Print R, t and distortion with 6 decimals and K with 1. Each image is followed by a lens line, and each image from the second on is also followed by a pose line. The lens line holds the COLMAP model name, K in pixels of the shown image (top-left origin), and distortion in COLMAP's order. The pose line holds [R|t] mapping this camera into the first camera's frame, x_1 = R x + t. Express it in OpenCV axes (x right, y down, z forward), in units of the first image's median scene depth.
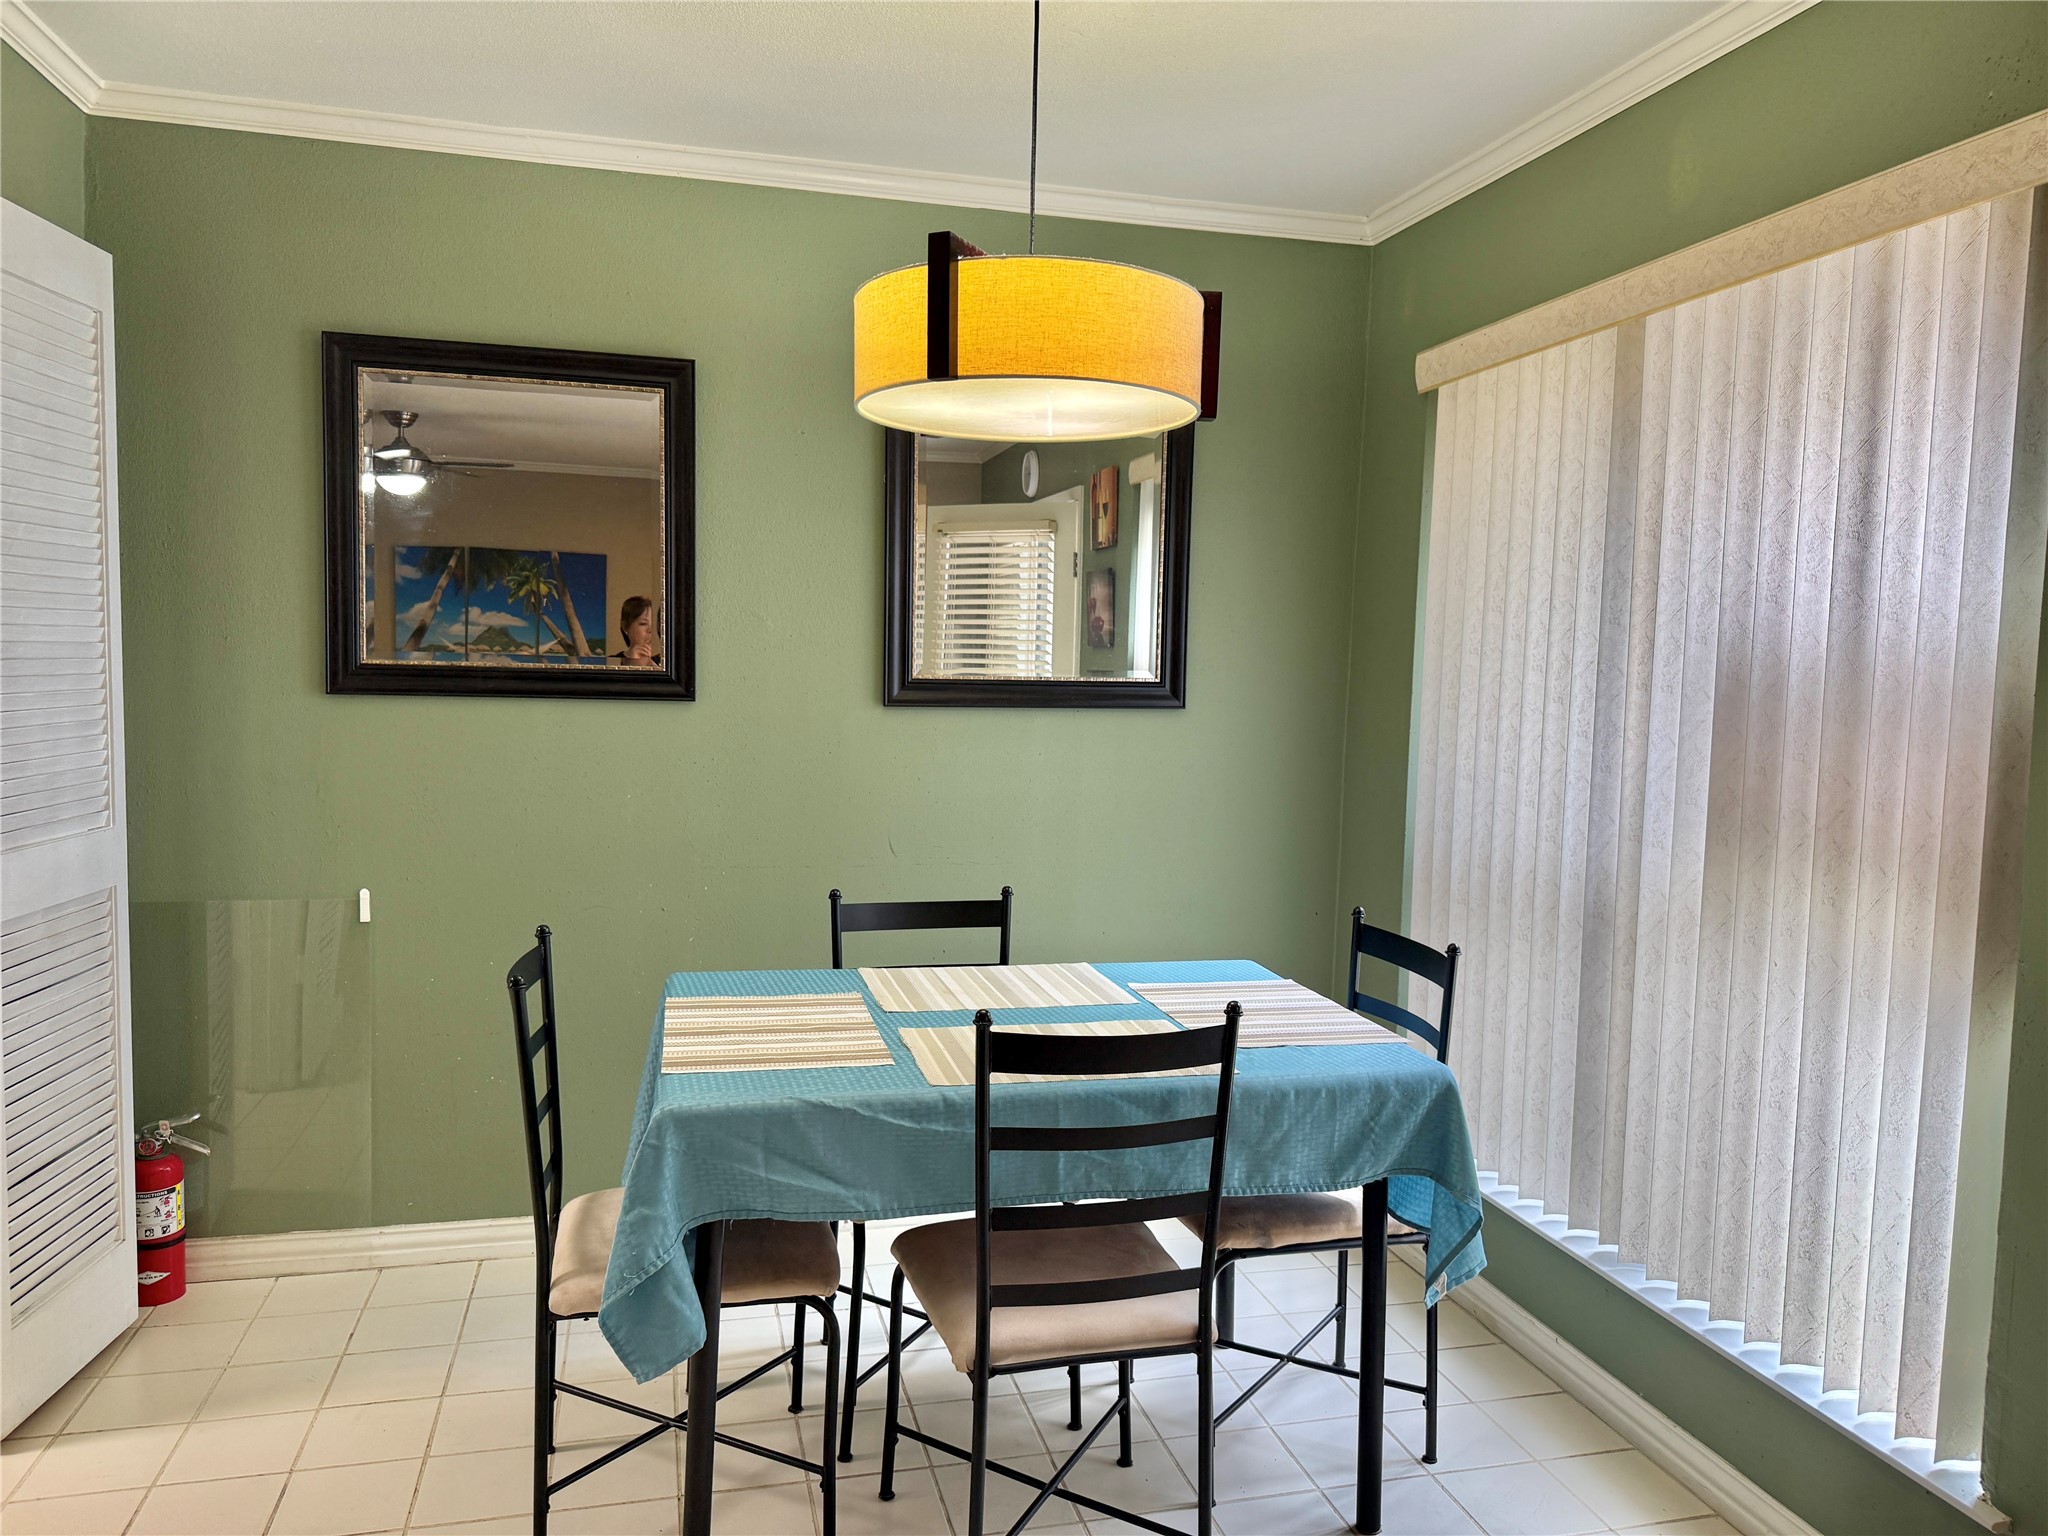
lens RADIAL K [[1443.0, 0, 1054.9], [0, 1443.0, 754.0], [0, 0, 1]] dist [0.024101, -0.037359]
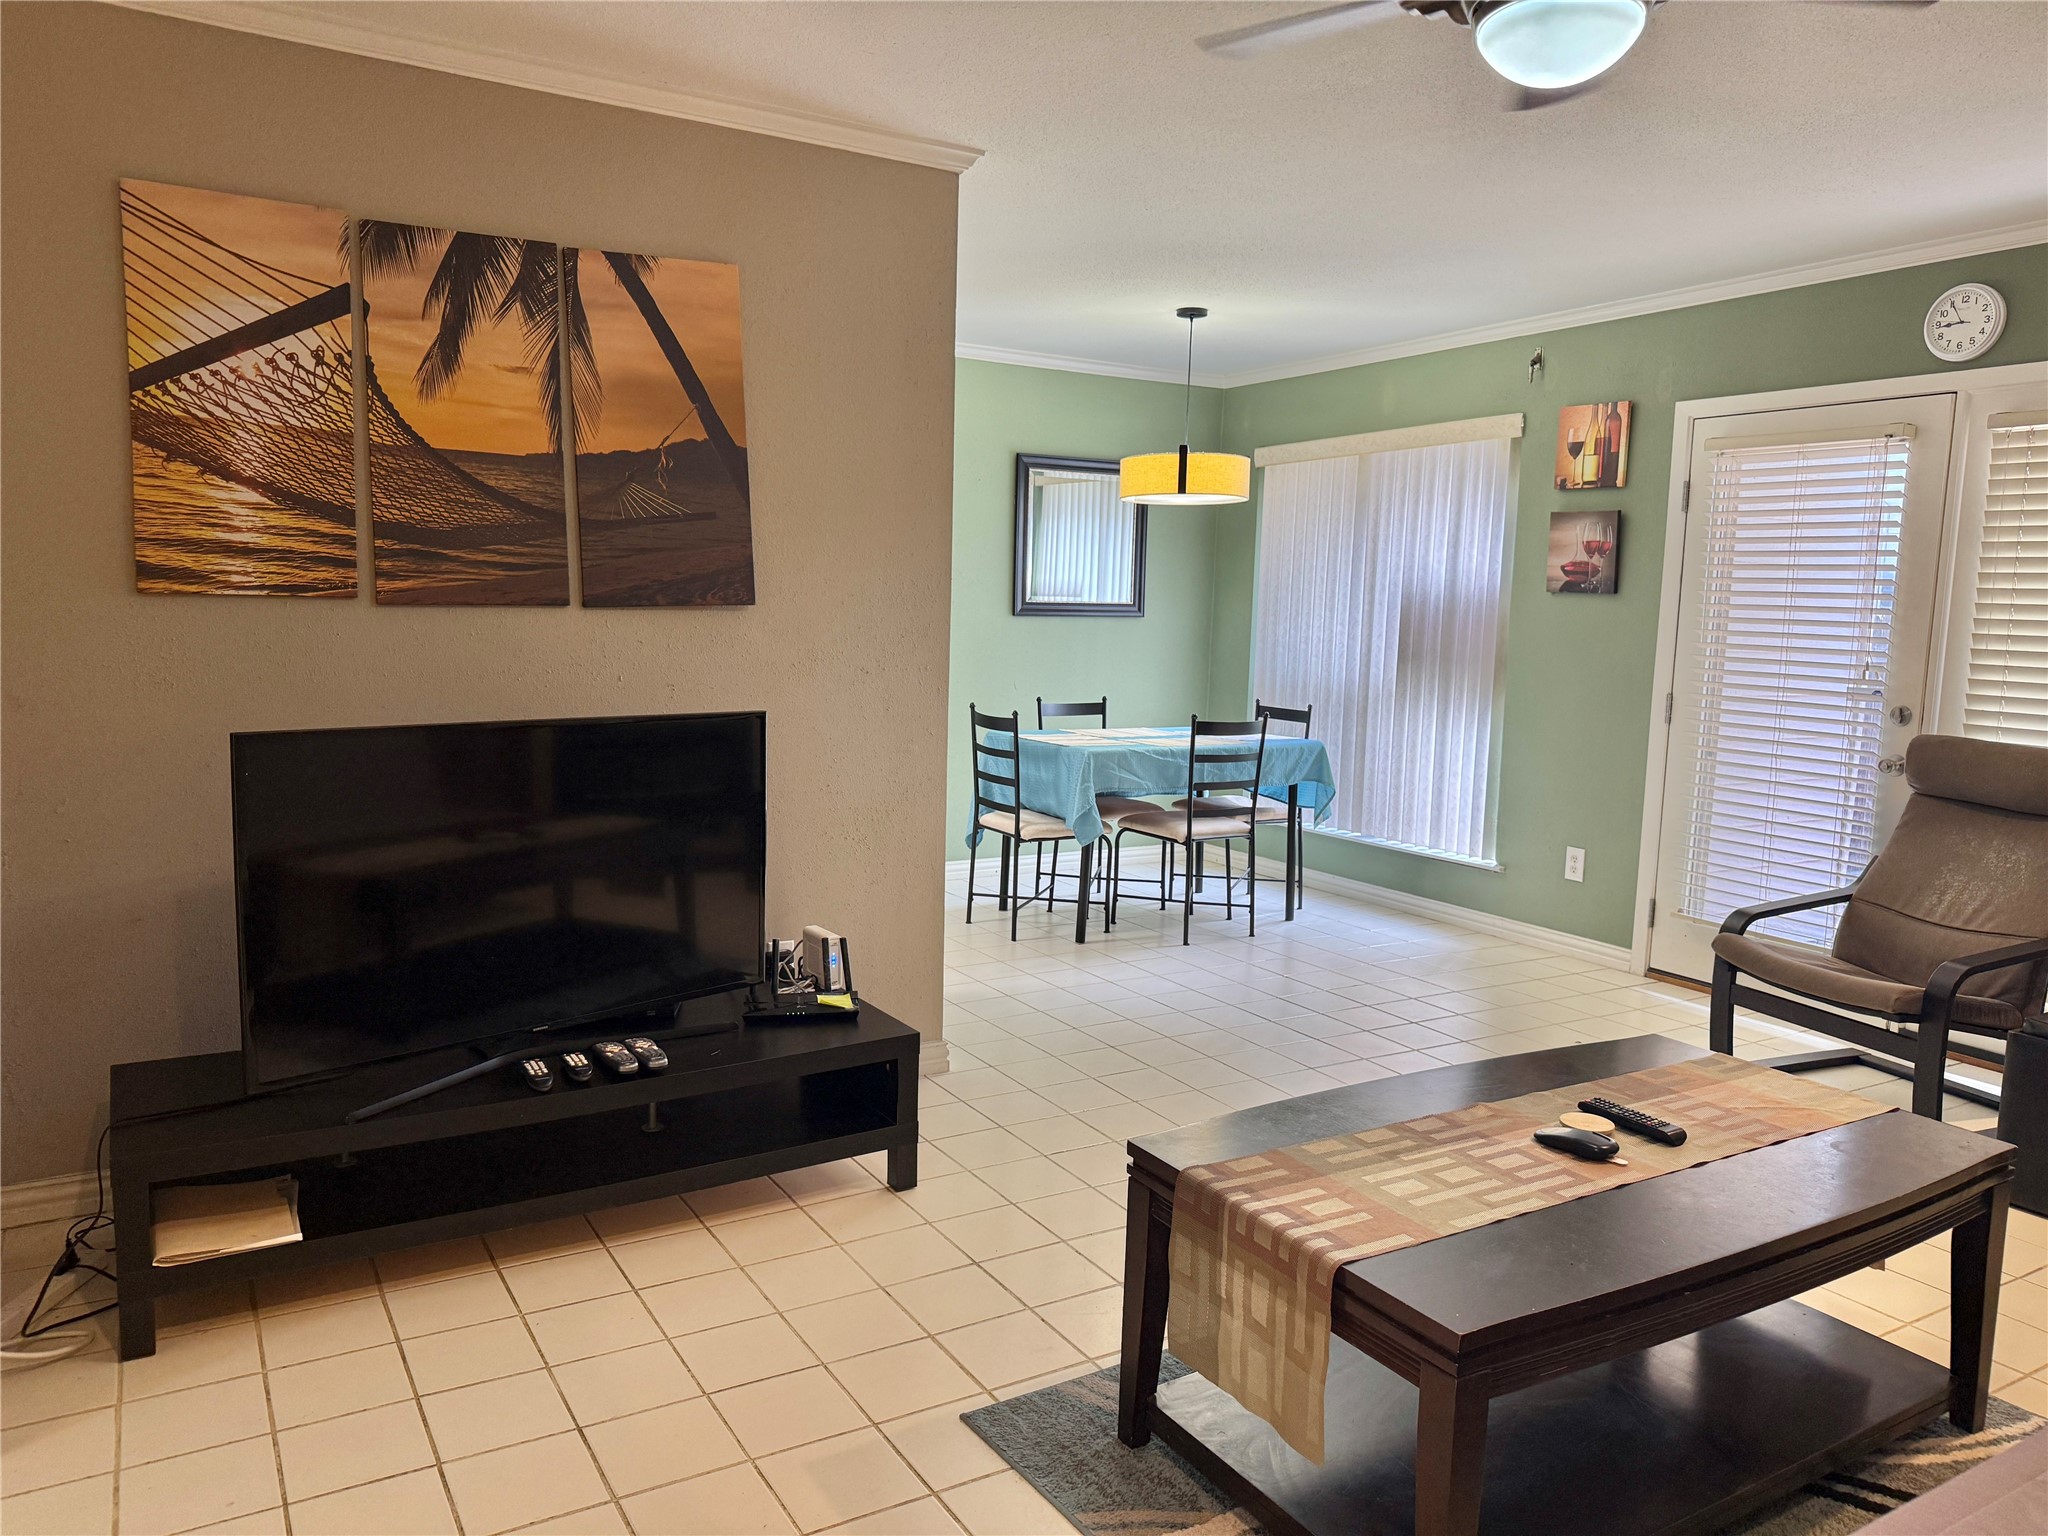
lens RADIAL K [[1443.0, 0, 1021.1], [0, 1443.0, 781.1], [0, 0, 1]] dist [0.024101, -0.037359]
pose [[0.961198, -0.036444, 0.273440, -0.982737], [0.020183, 0.997869, 0.062050, 0.105910], [-0.275119, -0.054123, 0.959886, -1.406591]]
